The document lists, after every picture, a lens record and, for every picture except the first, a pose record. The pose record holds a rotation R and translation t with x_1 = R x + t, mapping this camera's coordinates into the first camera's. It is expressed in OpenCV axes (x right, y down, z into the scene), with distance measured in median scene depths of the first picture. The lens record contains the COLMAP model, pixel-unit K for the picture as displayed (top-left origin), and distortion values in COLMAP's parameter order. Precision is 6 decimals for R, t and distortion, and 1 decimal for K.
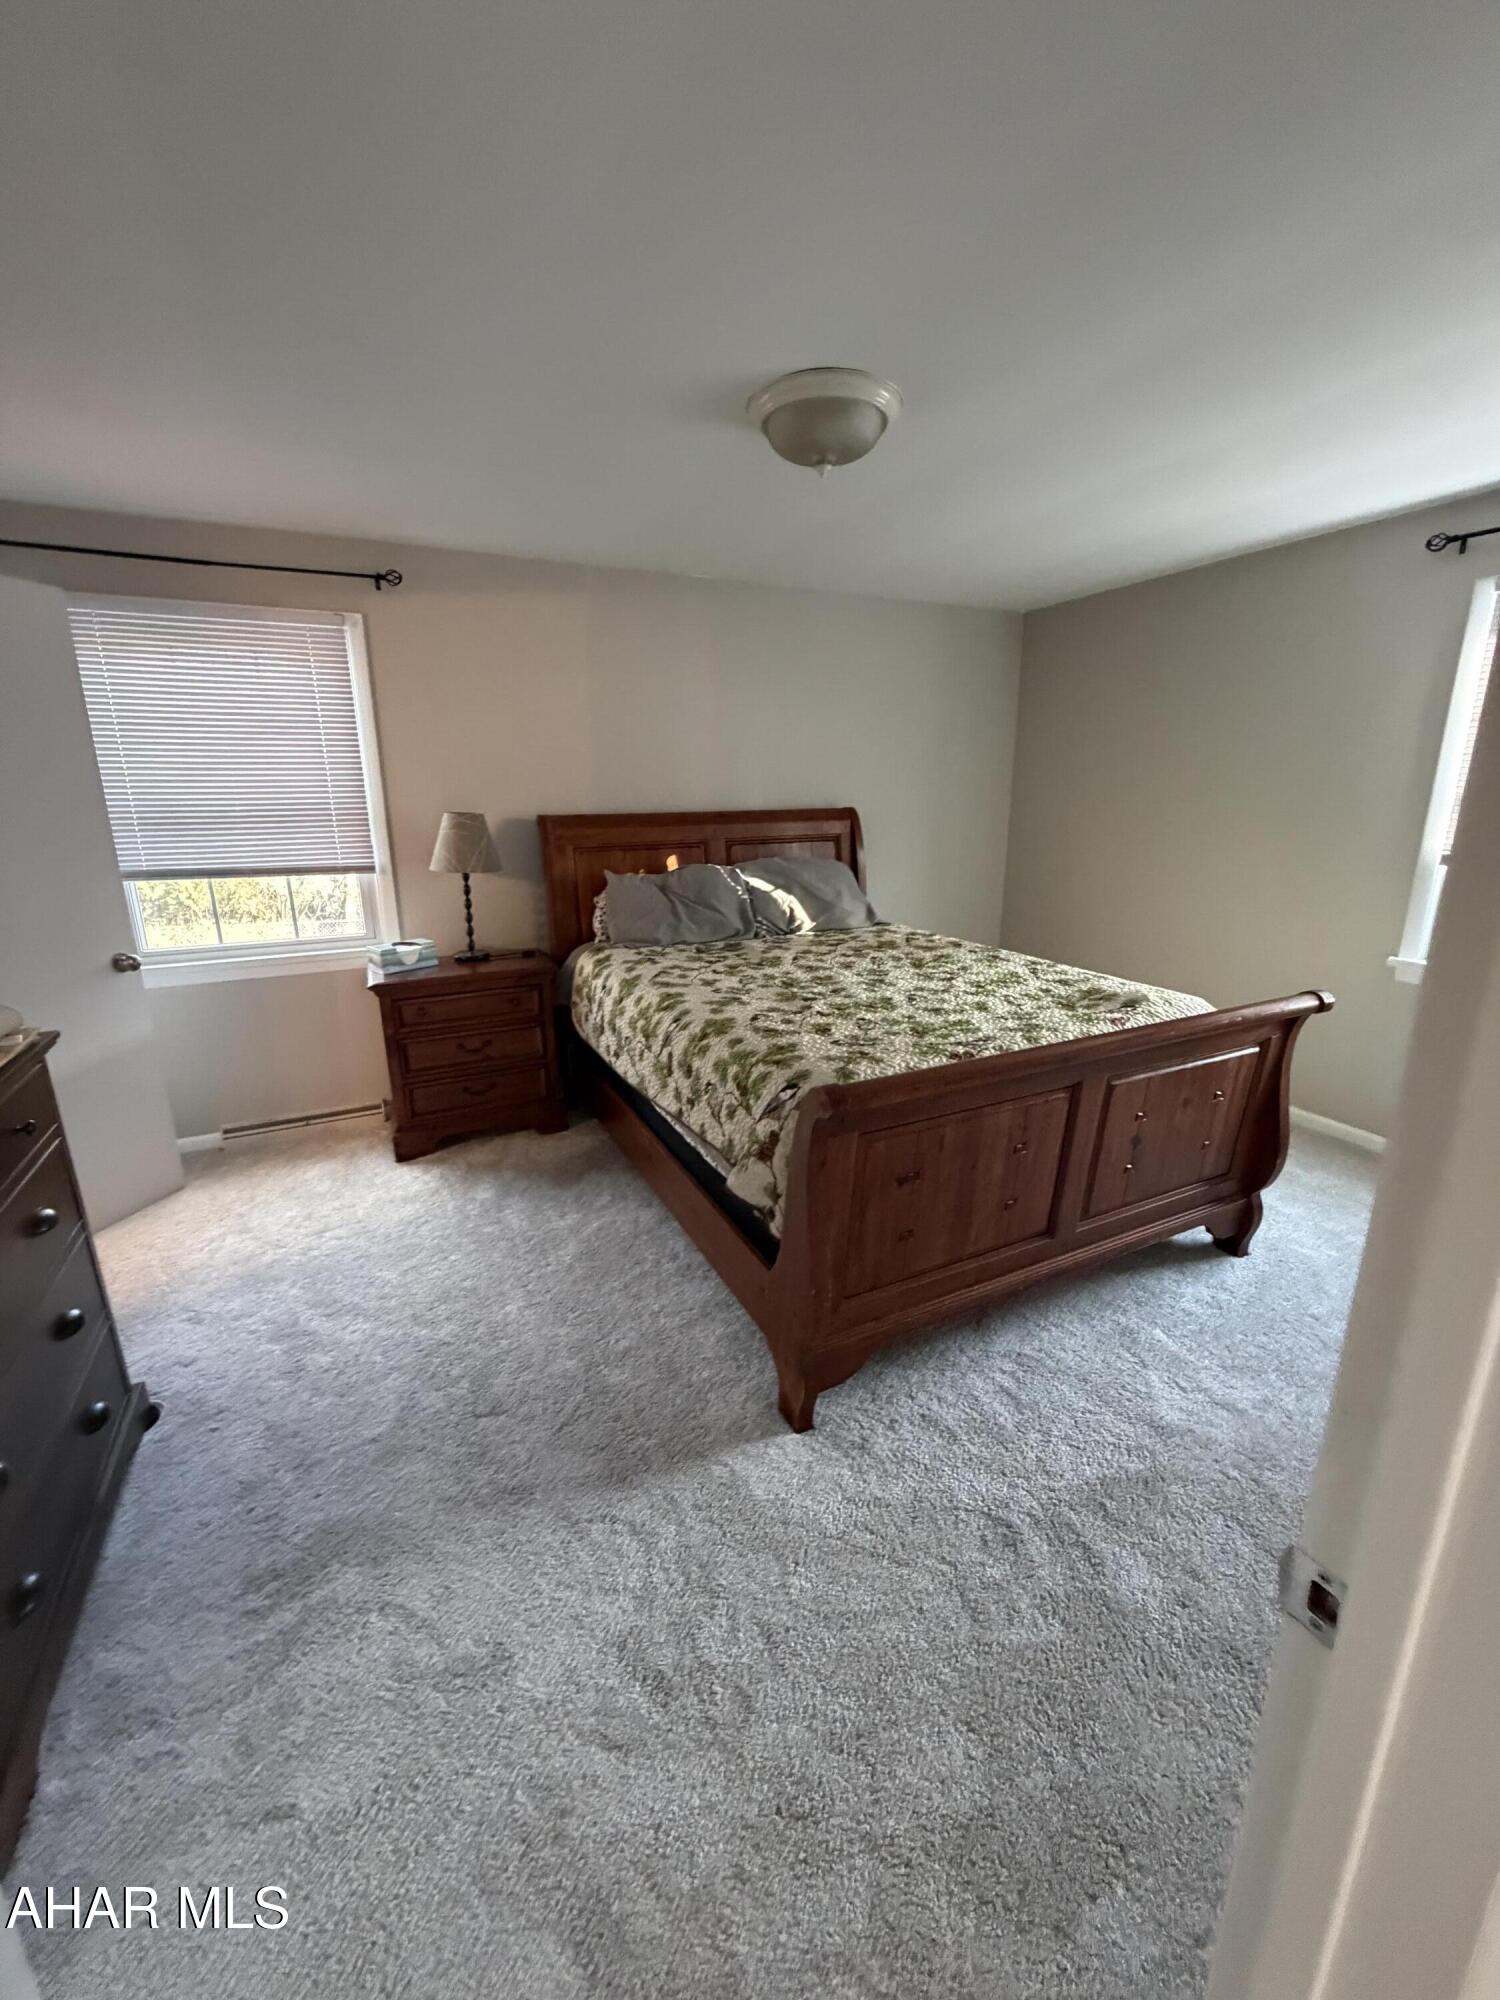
lens RADIAL K [[798.8, 0, 749.7], [0, 798.8, 996.3], [0, 0, 1]] dist [0.003083, -0.000470]
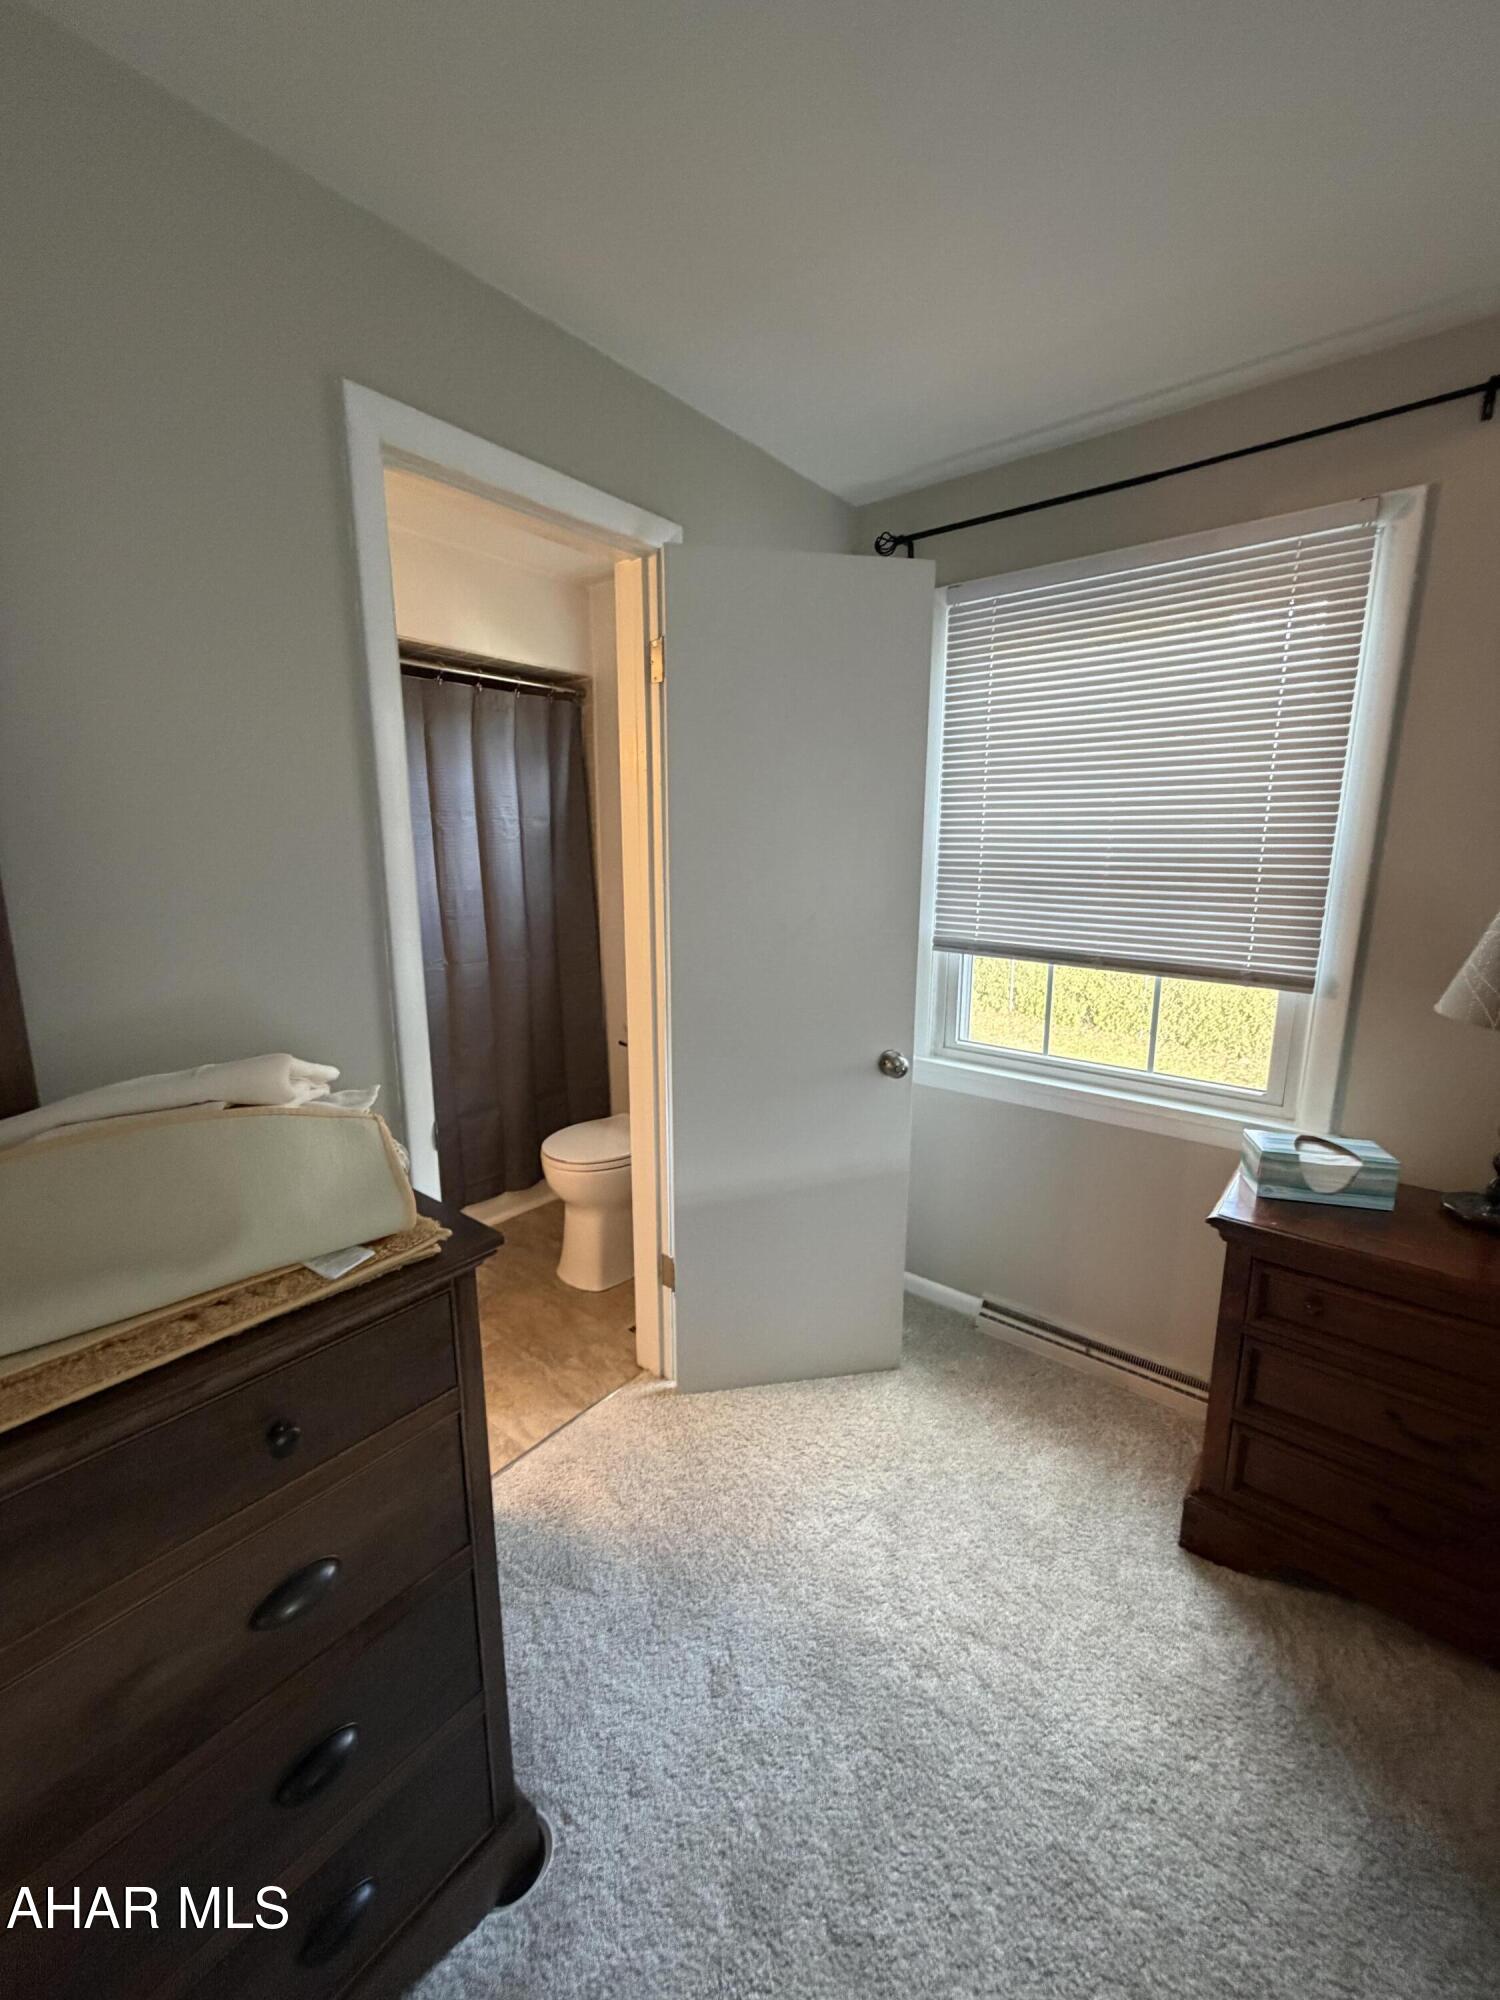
lens RADIAL K [[798.8, 0, 749.9], [0, 798.8, 996.6], [0, 0, 1]] dist [0.003083, -0.000470]
pose [[0.423621, 0.182388, -0.887288, -0.162802], [-0.239418, 0.967231, 0.084515, -0.112399], [0.873627, 0.176631, 0.453407, 0.454032]]
